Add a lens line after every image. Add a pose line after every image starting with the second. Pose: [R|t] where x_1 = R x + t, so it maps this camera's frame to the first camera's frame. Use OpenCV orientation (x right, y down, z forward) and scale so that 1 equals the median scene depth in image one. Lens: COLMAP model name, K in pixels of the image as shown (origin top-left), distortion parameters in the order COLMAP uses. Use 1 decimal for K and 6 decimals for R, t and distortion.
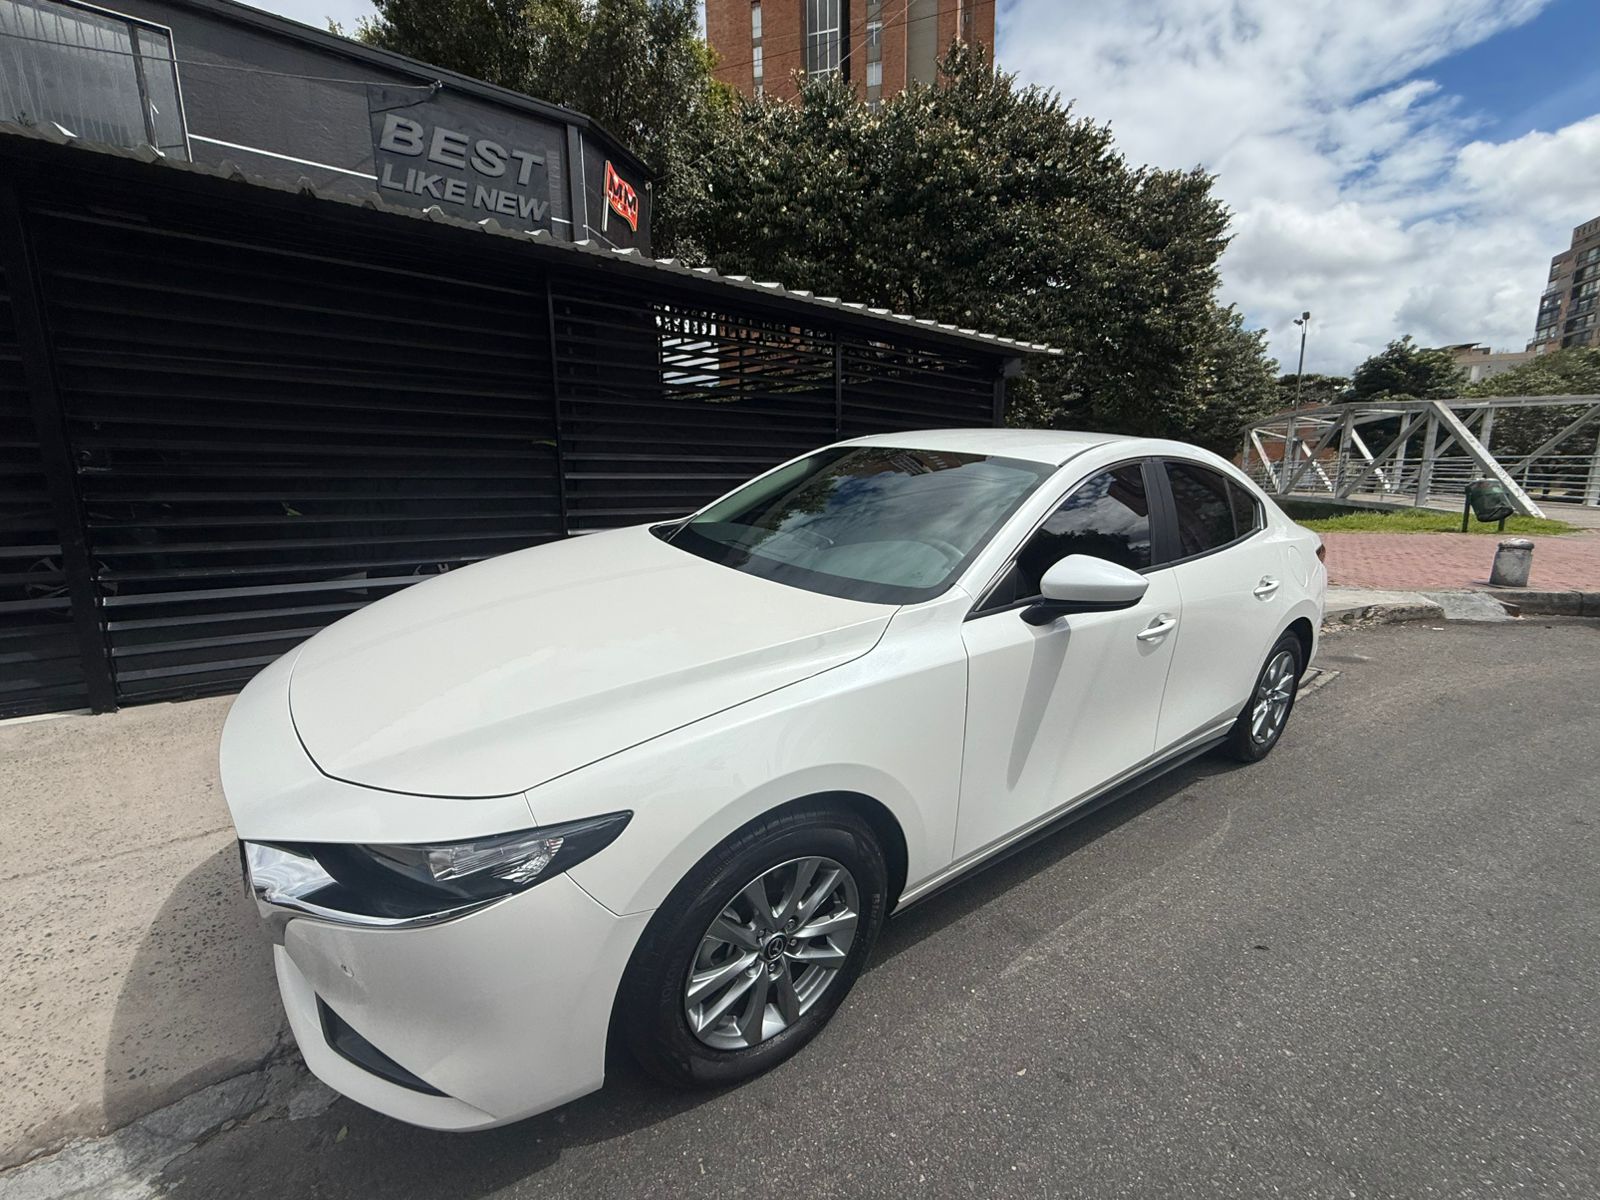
lens RADIAL K [[633.6, 0, 794.6], [0, 633.6, 605.0], [0, 0, 1]] dist [-0.000517, 0.000229]
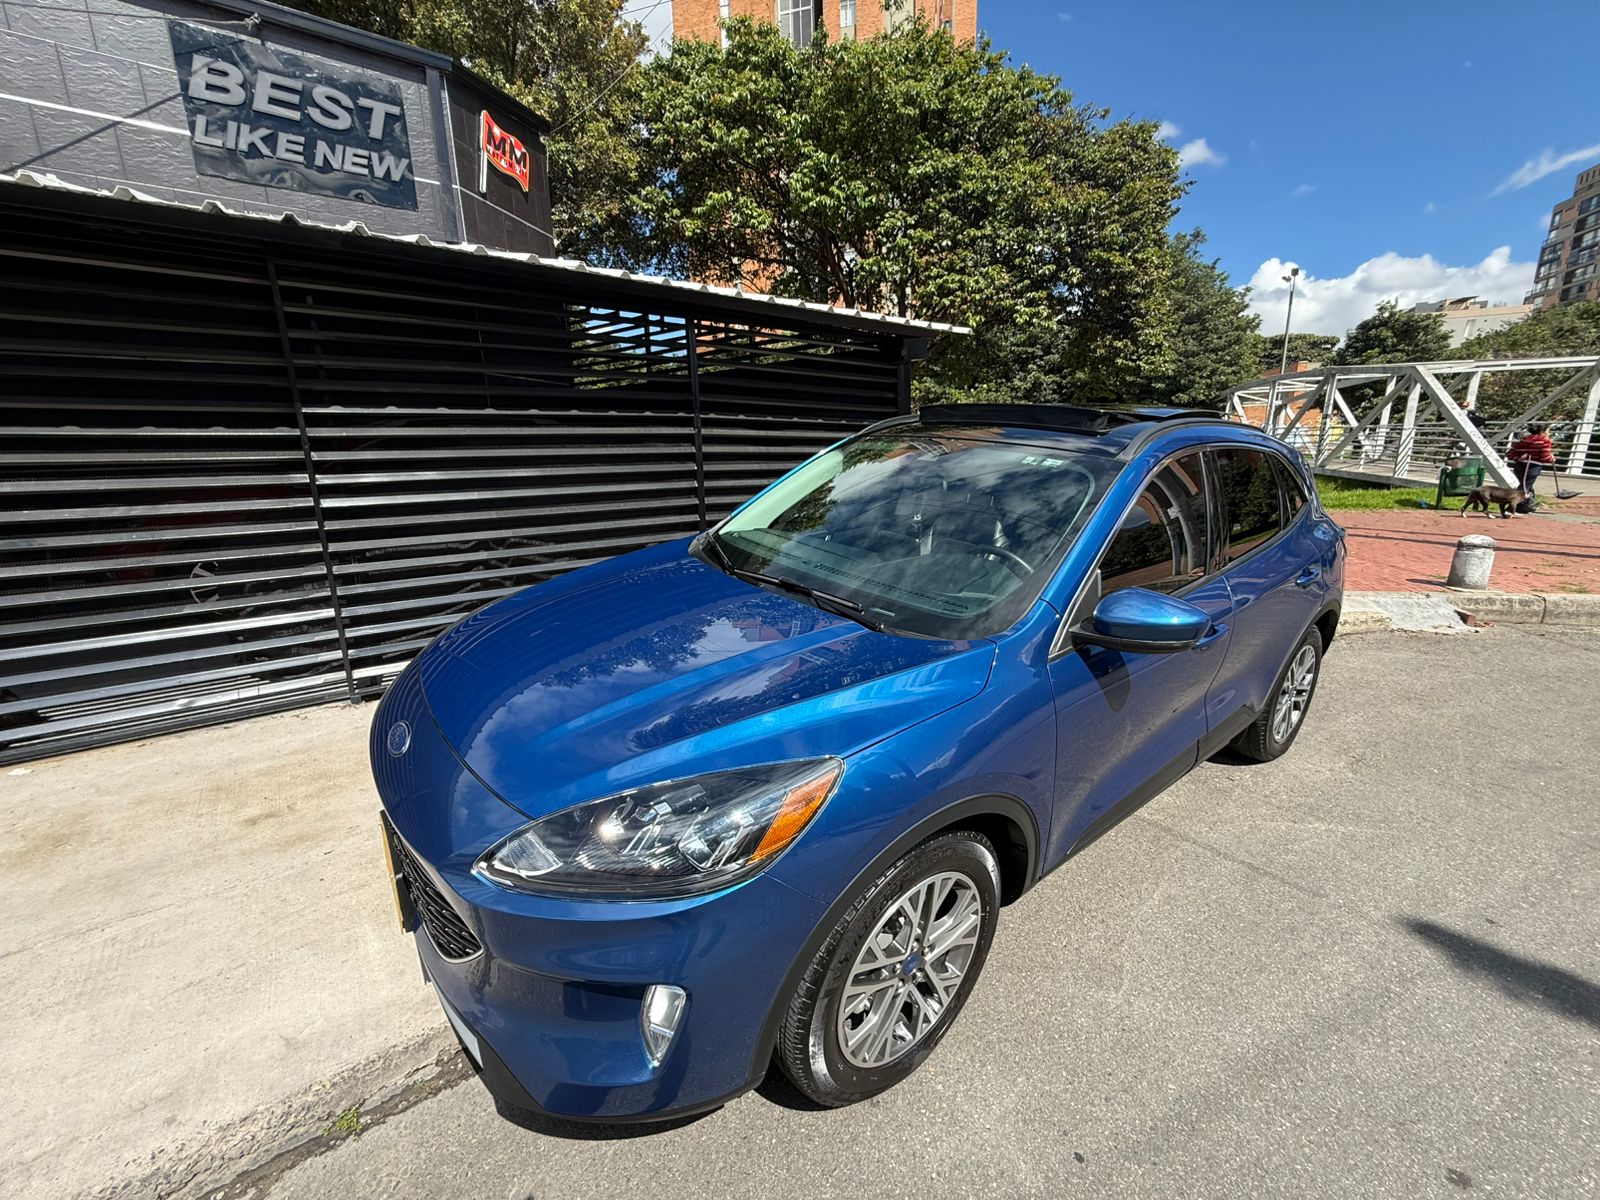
lens RADIAL K [[636.1, 0, 794.4], [0, 636.1, 603.4], [0, 0, 1]] dist [0.000705, -0.000049]
pose [[0.999811, -0.016692, 0.009918, 0.096851], [0.016200, 0.998727, 0.047767, -0.041051], [-0.010703, -0.047598, 0.998809, 0.062554]]
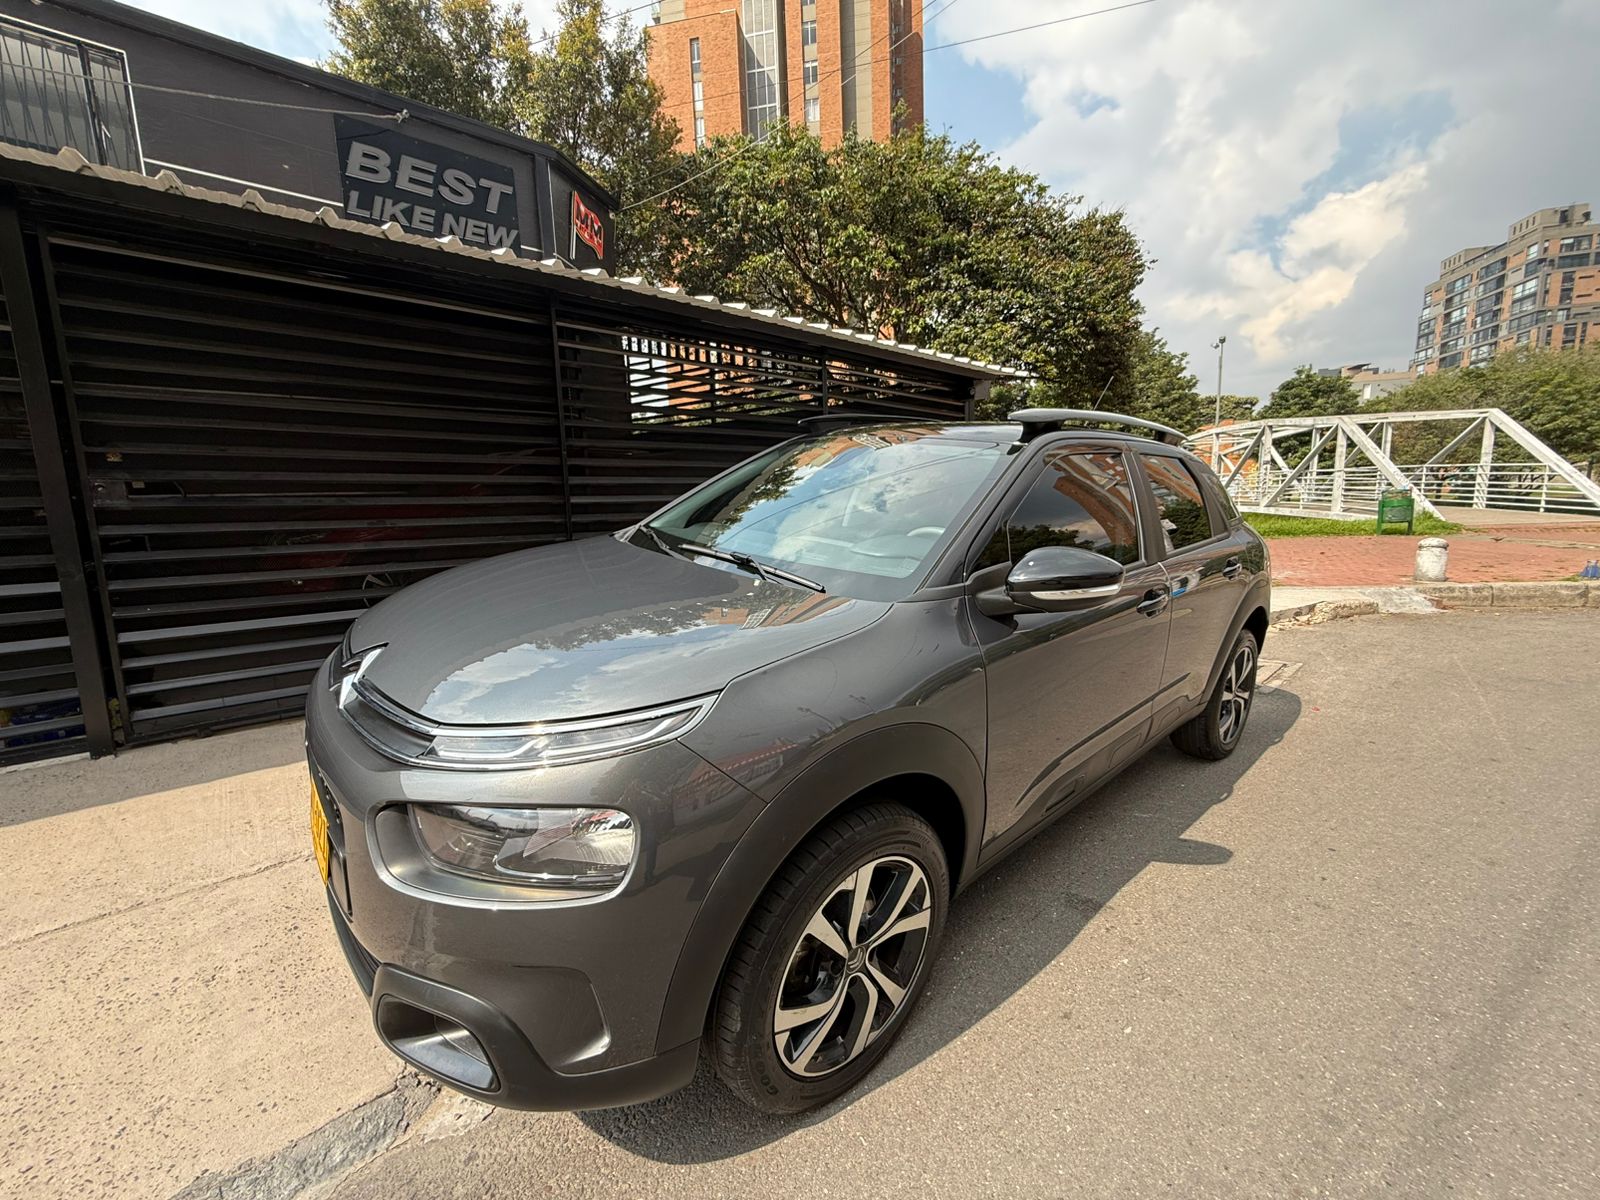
lens RADIAL K [[633.6, 0, 794.6], [0, 633.6, 605.0], [0, 0, 1]] dist [-0.000517, 0.000229]
pose [[0.996567, -0.034355, 0.075325, -0.035533], [0.036848, 0.998810, -0.031962, 0.003089], [-0.074137, 0.034628, 0.996647, -0.008786]]
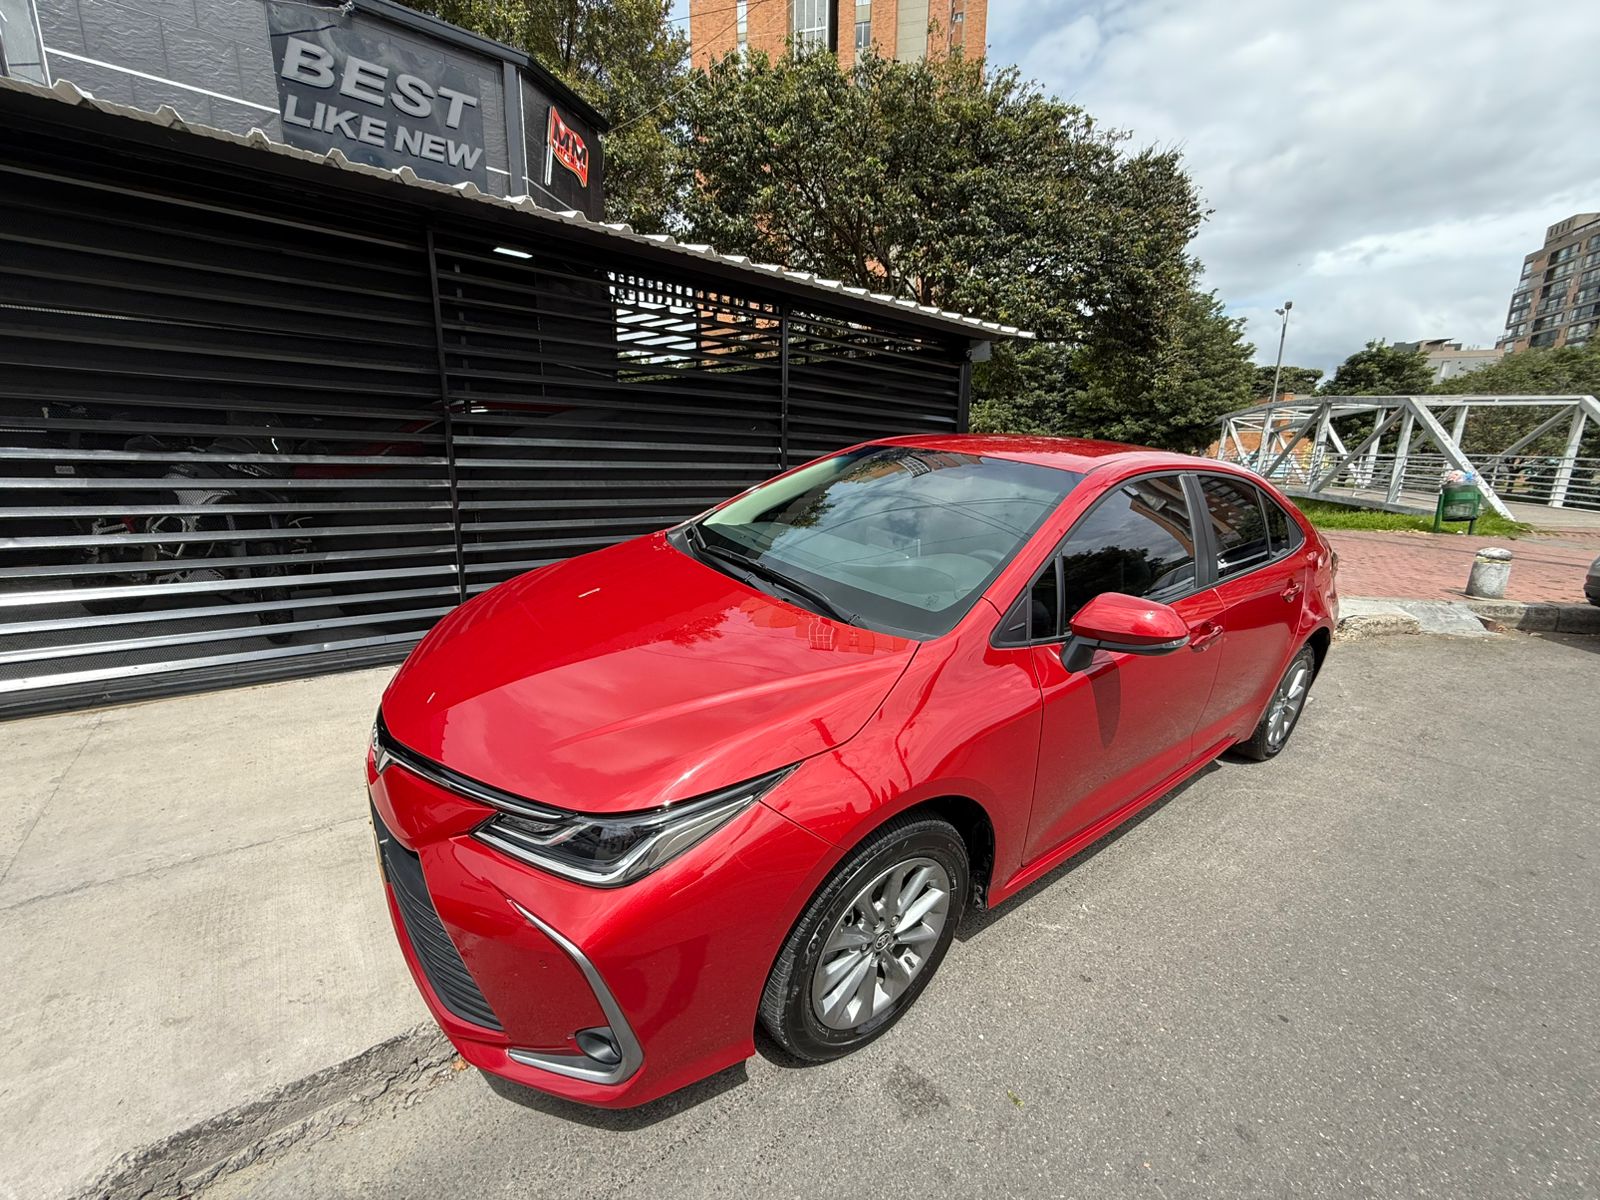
lens RADIAL K [[633.6, 0, 794.6], [0, 633.6, 605.0], [0, 0, 1]] dist [-0.000517, 0.000229]
pose [[0.999299, 0.018477, 0.032549, 0.030270], [-0.019610, 0.999201, 0.034838, -0.019348], [-0.031880, -0.035452, 0.998863, 0.044585]]
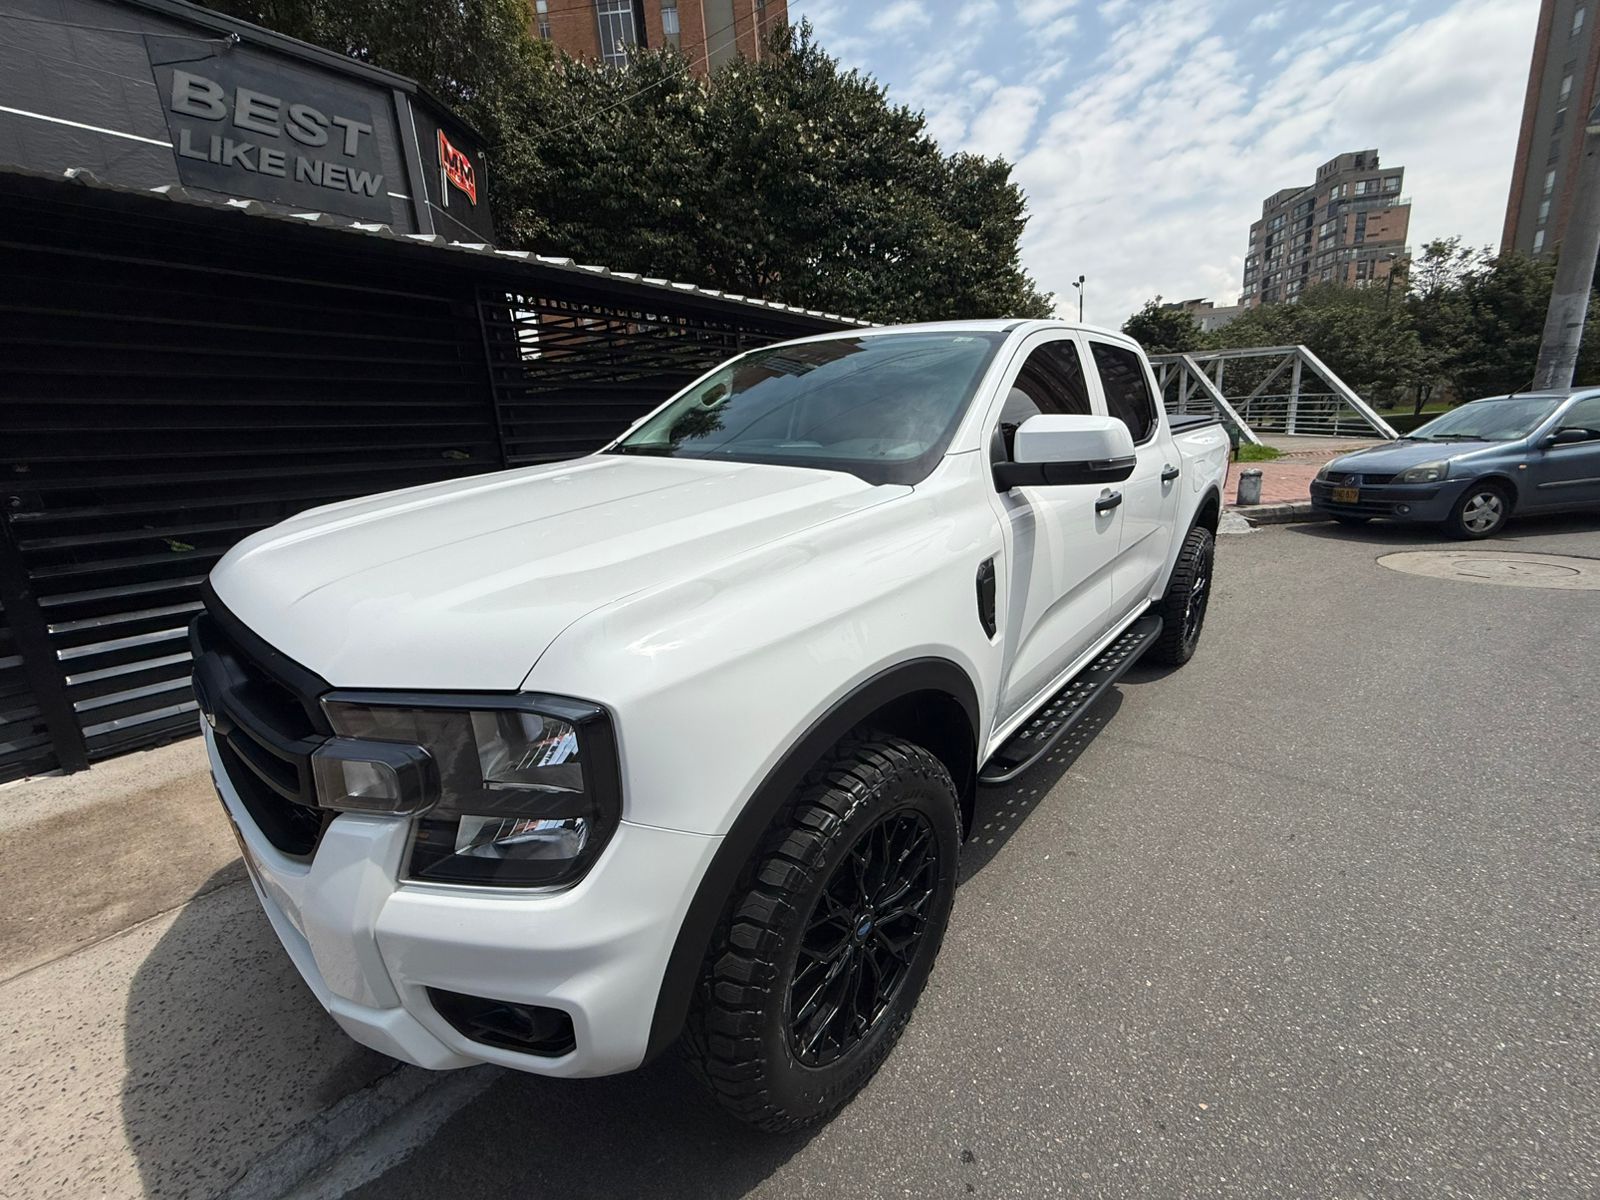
lens RADIAL K [[636.1, 0, 794.4], [0, 636.1, 603.4], [0, 0, 1]] dist [0.000705, -0.000049]
pose [[0.966798, -0.119232, 0.226021, -0.069403], [0.108181, 0.992276, 0.060709, -0.006000], [-0.231513, -0.034243, 0.972229, -0.047656]]
